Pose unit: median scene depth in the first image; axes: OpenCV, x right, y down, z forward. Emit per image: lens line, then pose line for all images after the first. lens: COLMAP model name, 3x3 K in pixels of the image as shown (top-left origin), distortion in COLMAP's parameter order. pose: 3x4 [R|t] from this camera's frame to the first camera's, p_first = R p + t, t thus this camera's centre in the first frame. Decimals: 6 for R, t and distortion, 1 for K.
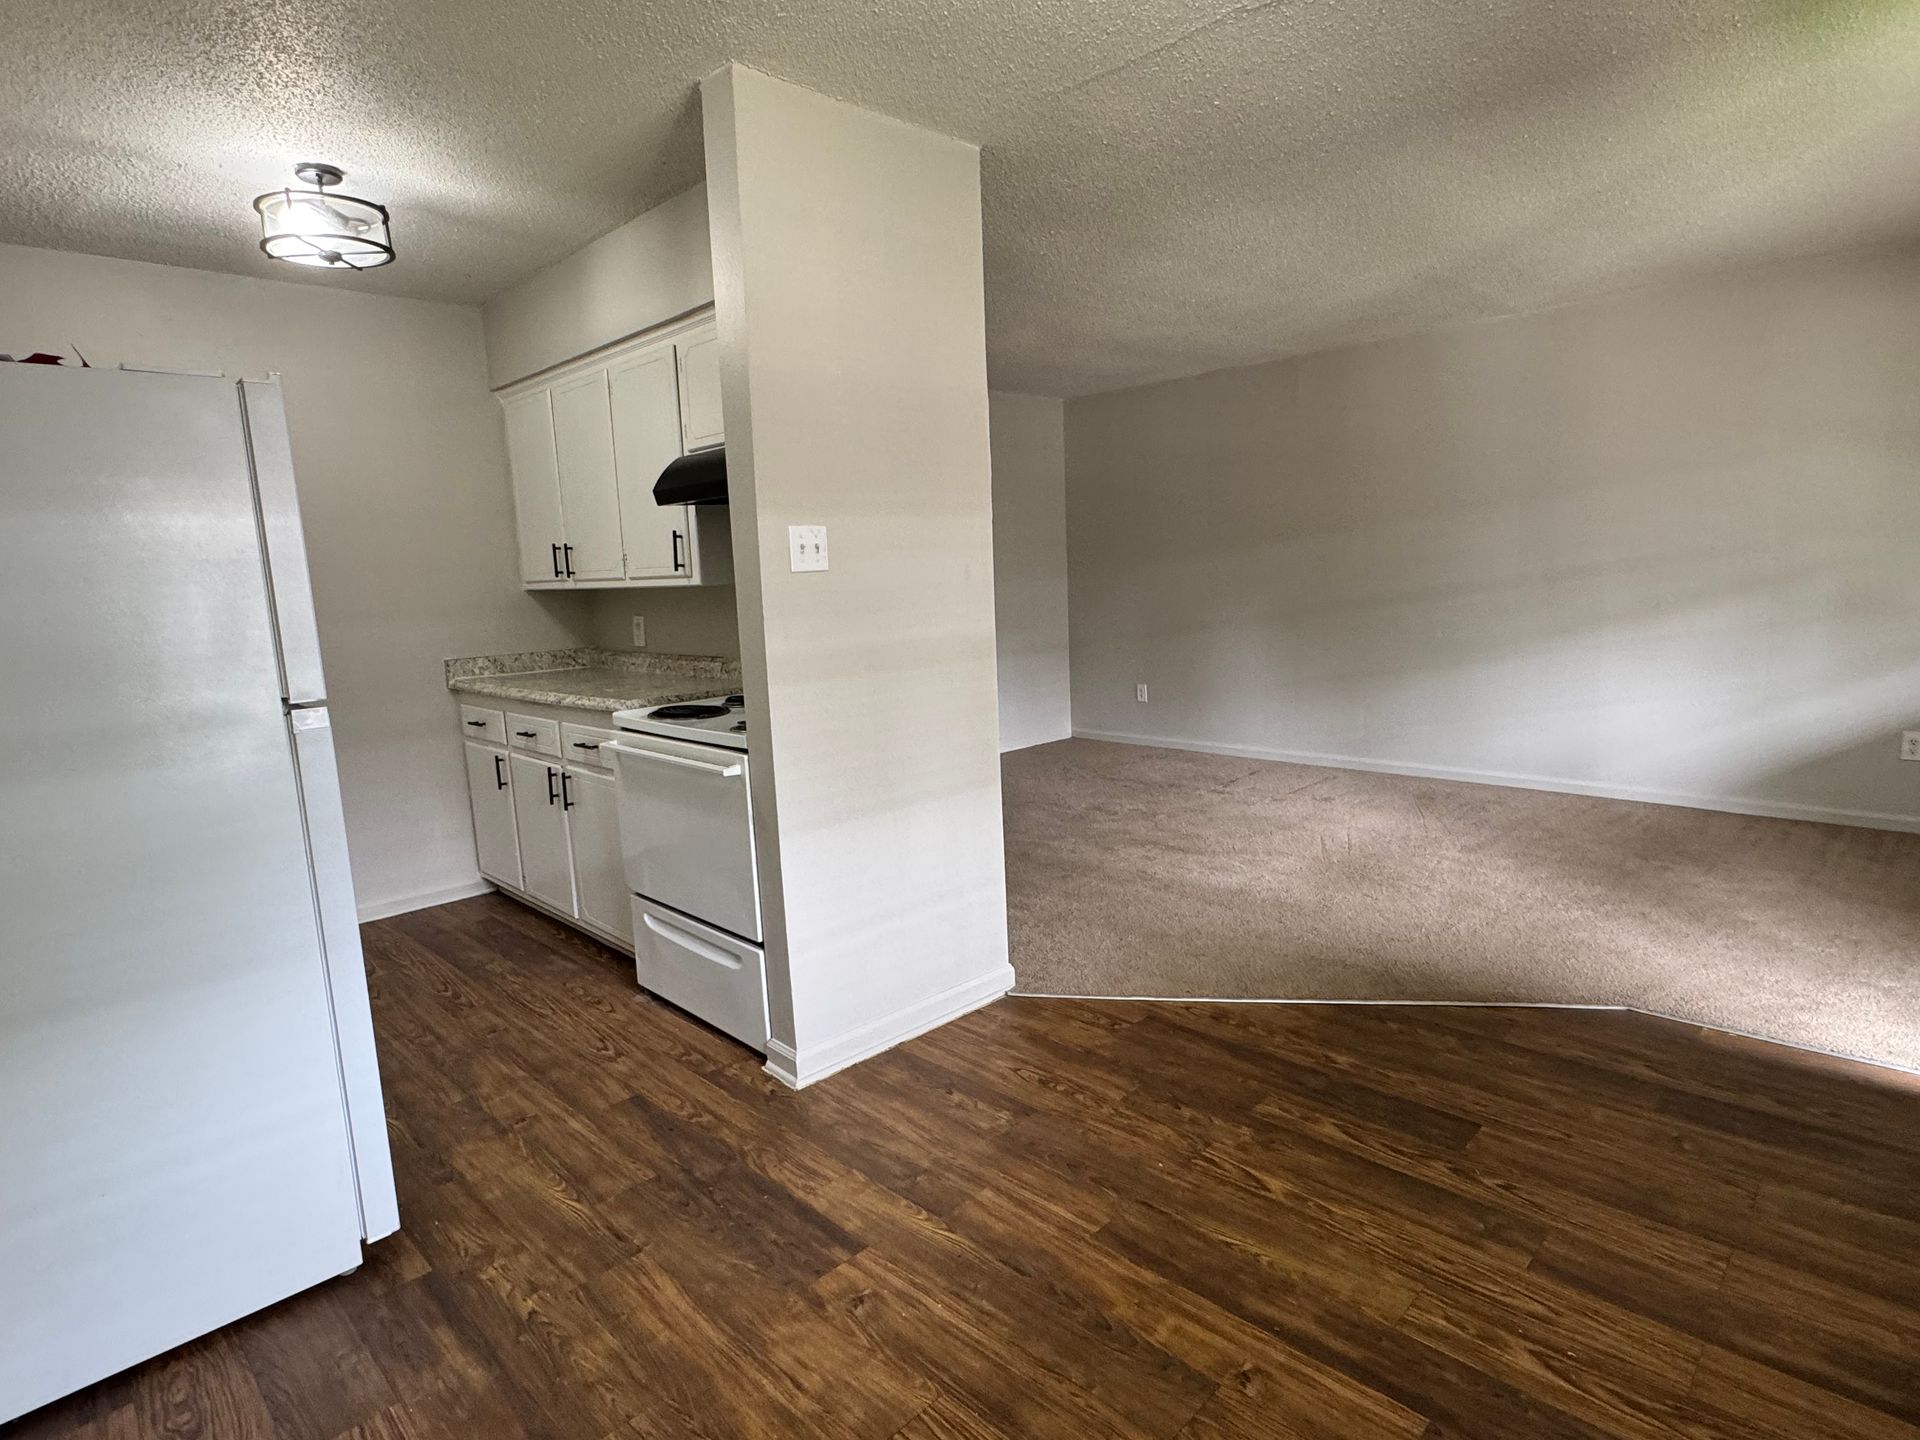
lens RADIAL K [[1026.9, 0, 958.9], [0, 1026.9, 718.6], [0, 0, 1]] dist [-0.002530, -0.000062]
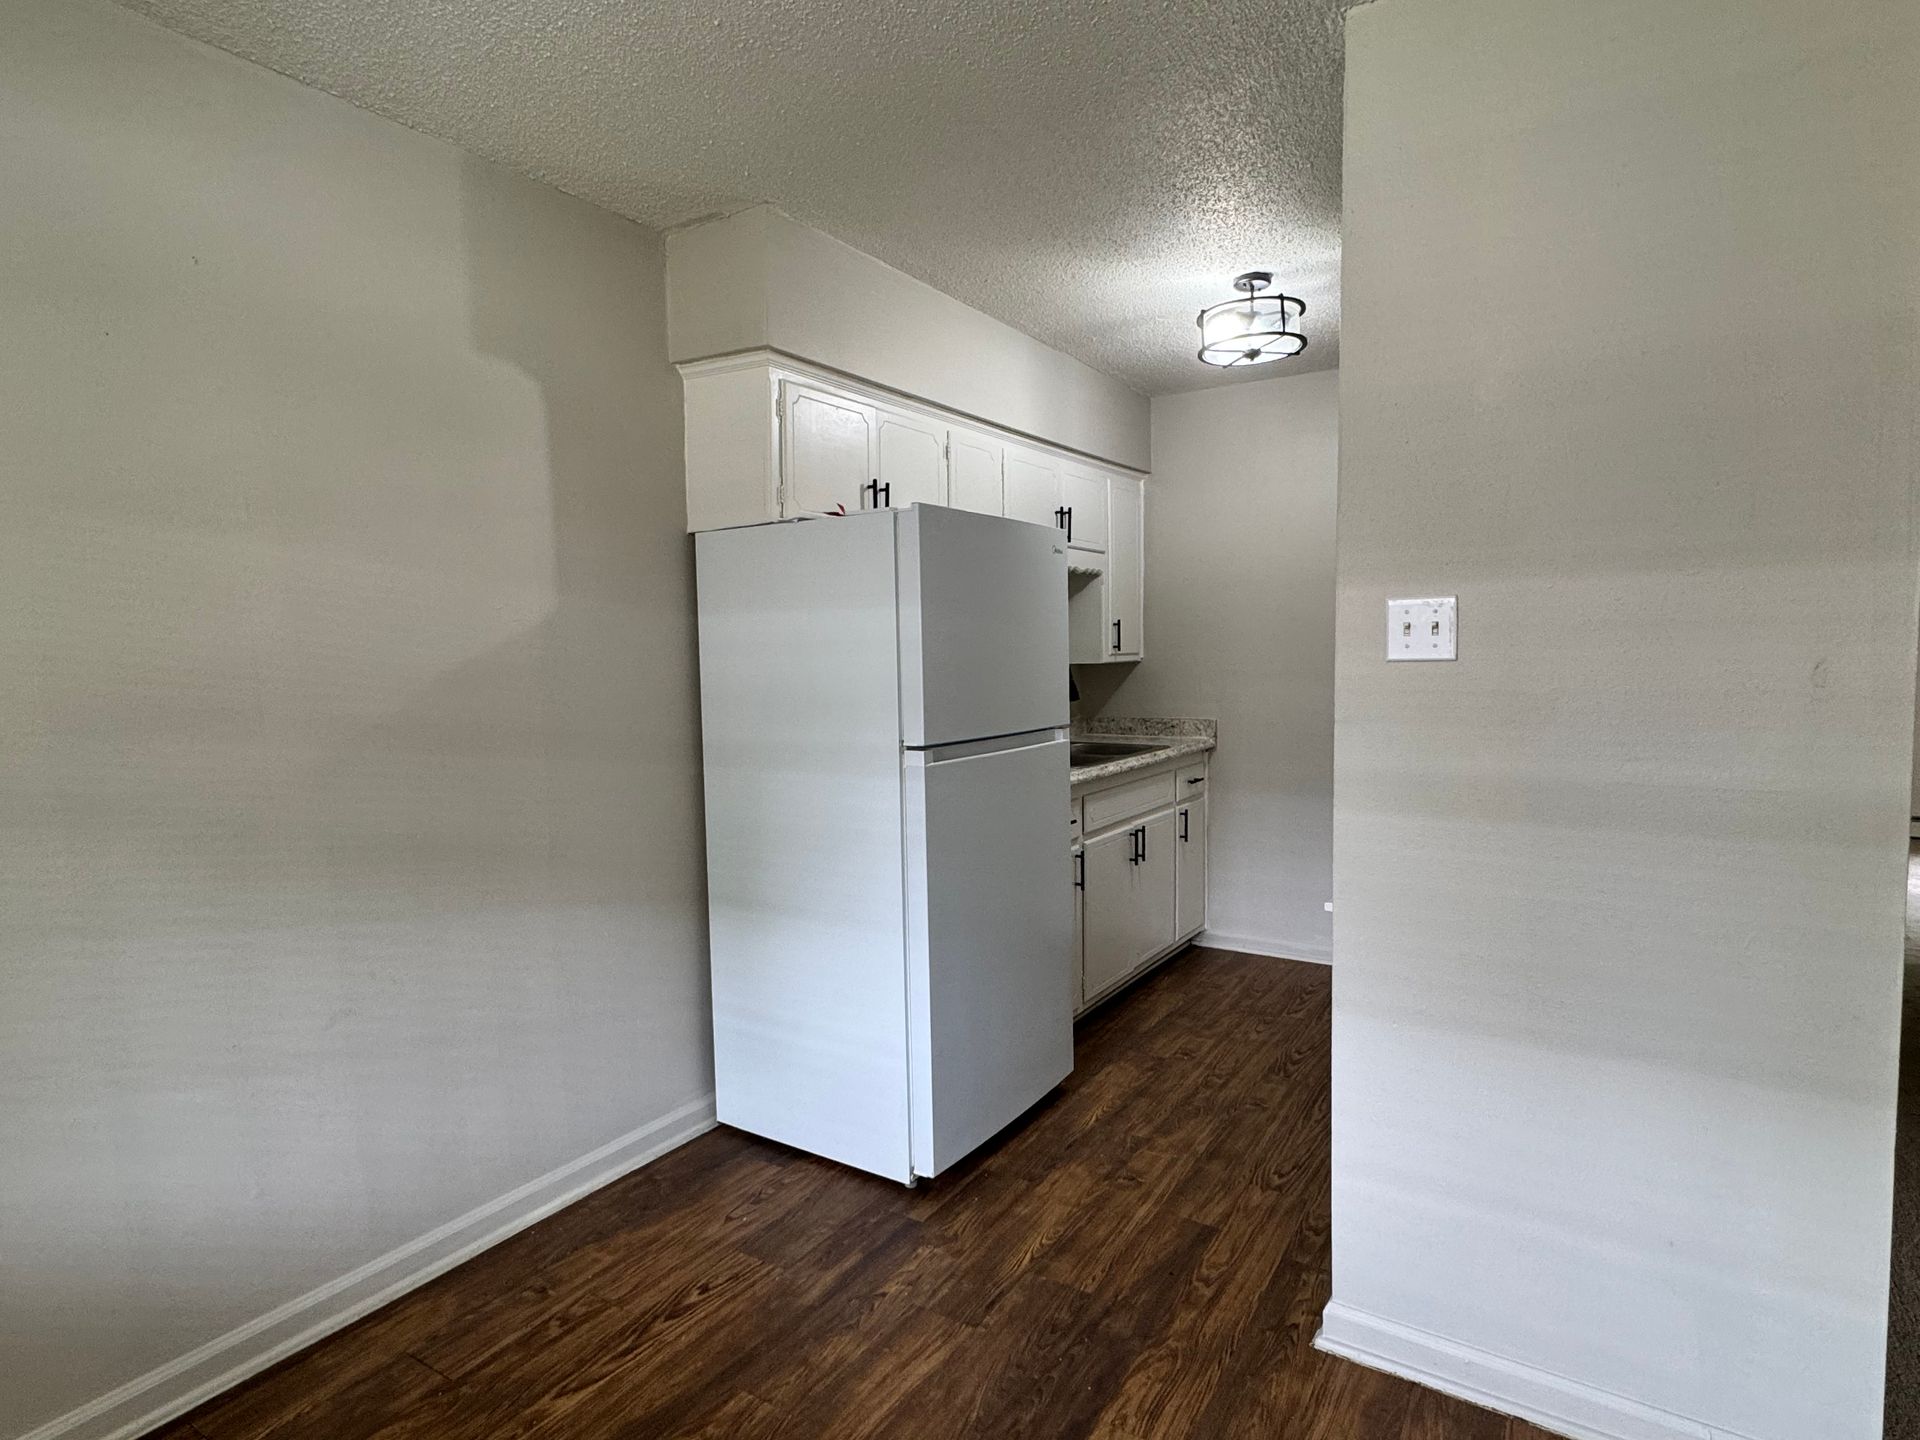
lens RADIAL K [[1026.9, 0, 958.9], [0, 1026.9, 718.6], [0, 0, 1]] dist [-0.002530, -0.000062]
pose [[0.222390, 0.104843, -0.969304, 0.497510], [-0.137052, 0.987691, 0.075387, -0.120059], [0.965277, 0.116080, 0.234021, 0.562248]]
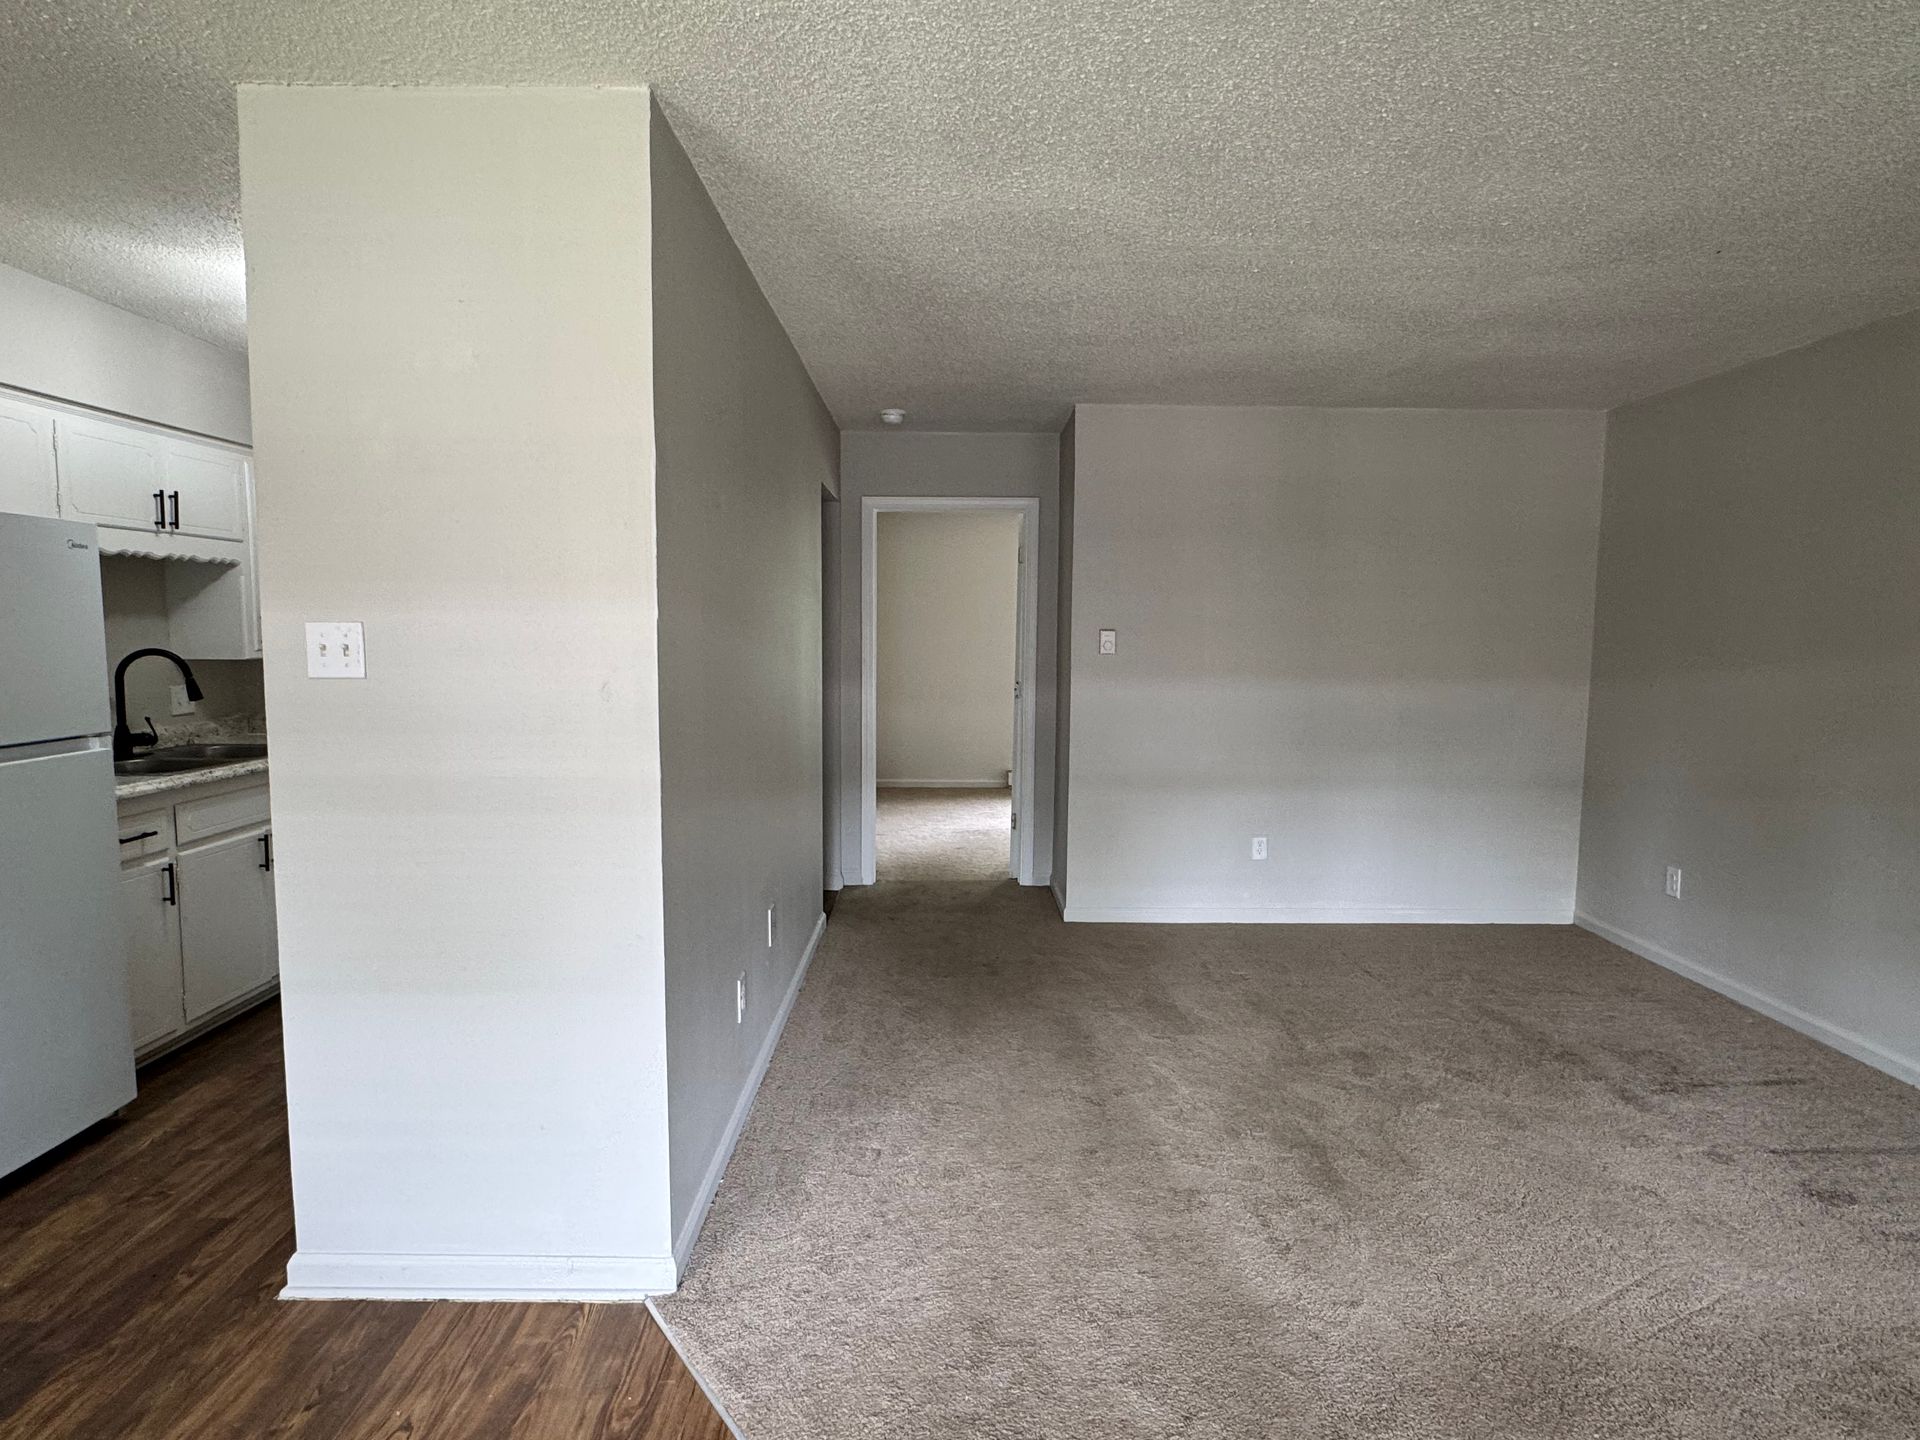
lens RADIAL K [[1026.9, 0, 958.9], [0, 1026.9, 718.6], [0, 0, 1]] dist [-0.002530, -0.000062]
pose [[0.723379, 0.108816, -0.681823, 0.806973], [-0.139510, 0.990170, 0.010014, -0.198289], [0.676210, 0.087877, 0.731449, 0.783178]]
